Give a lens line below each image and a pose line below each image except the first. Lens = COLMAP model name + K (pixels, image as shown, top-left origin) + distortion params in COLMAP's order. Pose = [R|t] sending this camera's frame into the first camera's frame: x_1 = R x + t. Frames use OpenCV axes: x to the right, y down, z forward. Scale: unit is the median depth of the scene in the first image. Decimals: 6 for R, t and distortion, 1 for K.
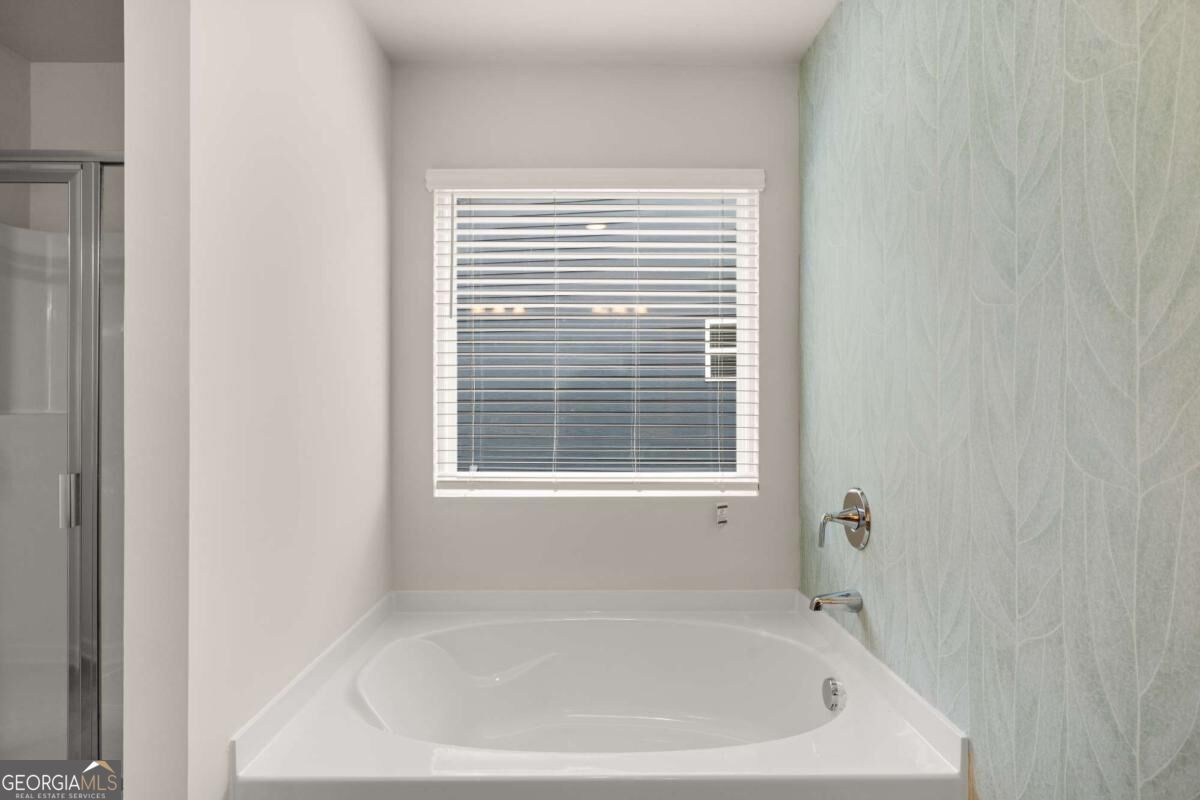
lens RADIAL K [[641.9, 0, 595.5], [0, 641.9, 408.2], [0, 0, 1]] dist [-0.010018, 0.000202]
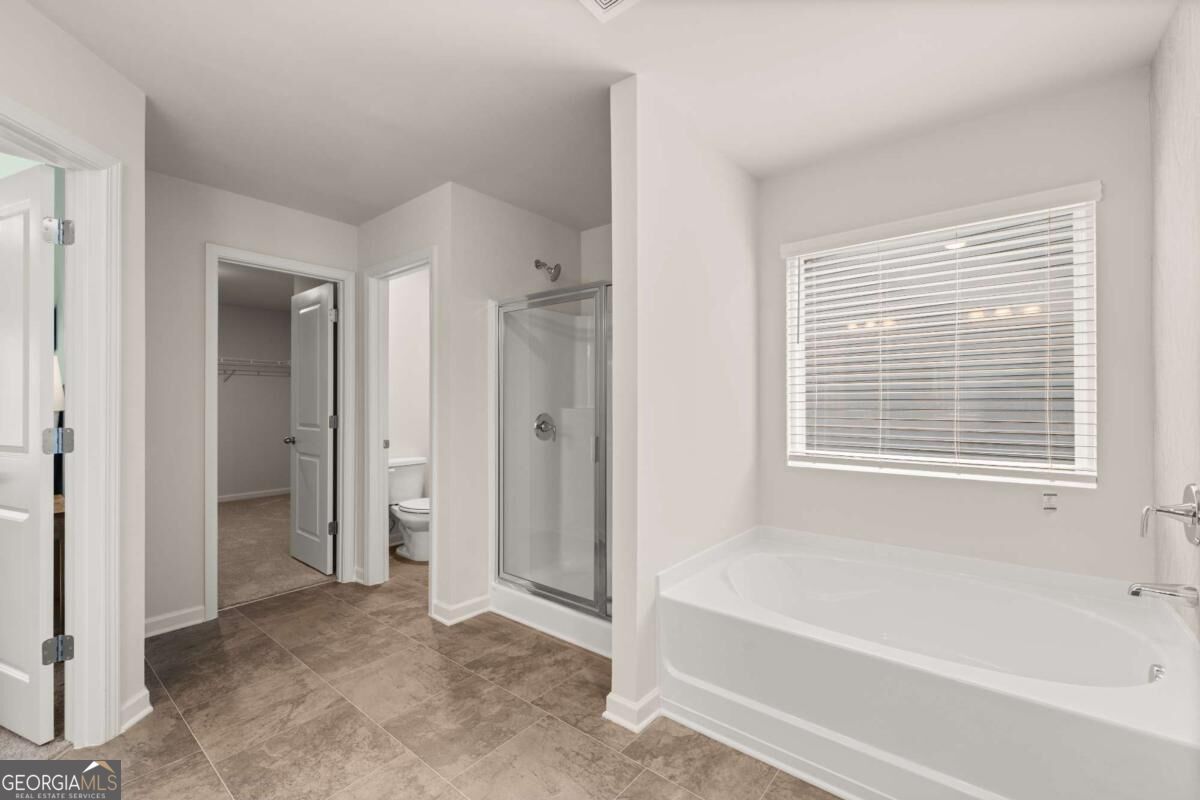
lens RADIAL K [[508.2, 0, 600.0], [0, 508.2, 400.0], [0, 0, 1]] dist [-0.002941, -0.000496]
pose [[0.772613, -0.006286, -0.634846, 0.155488], [-0.004840, 0.999864, -0.015791, 0.007970], [0.634859, 0.015274, 0.772477, -0.173351]]
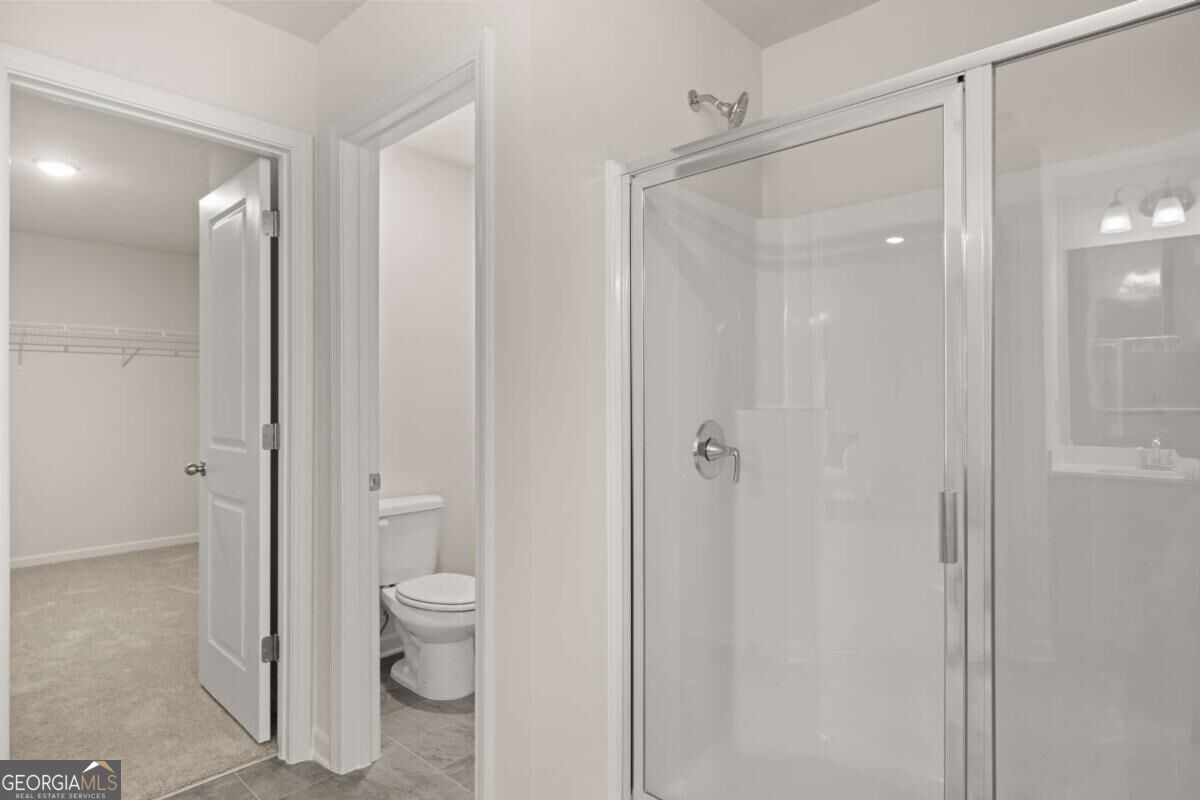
lens RADIAL K [[644.5, 0, 600.0], [0, 644.5, 400.0], [0, 0, 1]] dist [-0.001016, 0.000258]
pose [[0.737766, -0.001861, -0.675054, -0.377898], [-0.005698, 0.999943, -0.008984, 0.005054], [0.675032, 0.010475, 0.737714, 0.098353]]
